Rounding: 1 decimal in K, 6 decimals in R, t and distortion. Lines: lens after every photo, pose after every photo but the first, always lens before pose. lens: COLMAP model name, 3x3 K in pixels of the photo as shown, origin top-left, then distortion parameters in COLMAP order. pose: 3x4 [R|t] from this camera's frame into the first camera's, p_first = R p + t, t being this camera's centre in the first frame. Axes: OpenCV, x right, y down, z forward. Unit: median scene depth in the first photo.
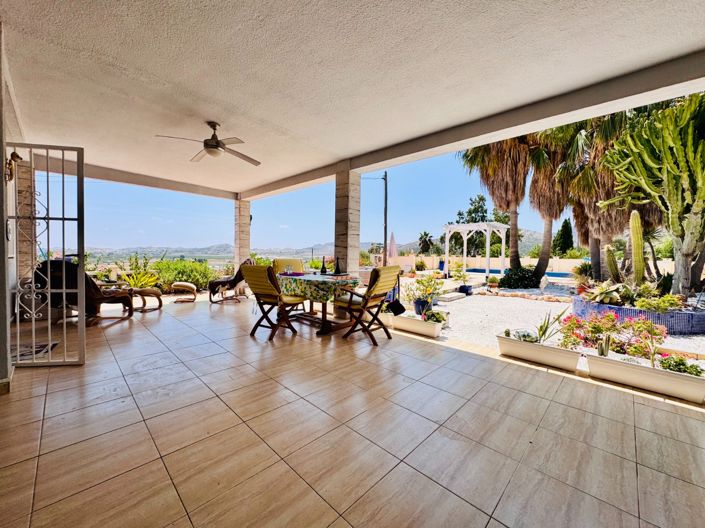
lens RADIAL K [[280.8, 0, 355.9], [0, 280.8, 266.1], [0, 0, 1]] dist [-0.002135, -0.000363]
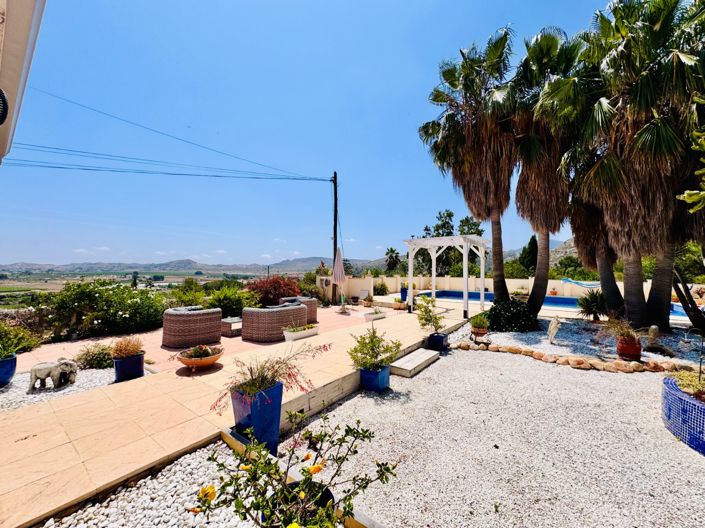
lens RADIAL K [[280.8, 0, 350.3], [0, 280.8, 266.1], [0, 0, 1]] dist [-0.002135, -0.000363]
pose [[0.996245, 0.000471, 0.086577, 0.089680], [0.004324, 0.998467, -0.055186, -0.029950], [-0.086470, 0.055353, 0.994715, 0.244273]]
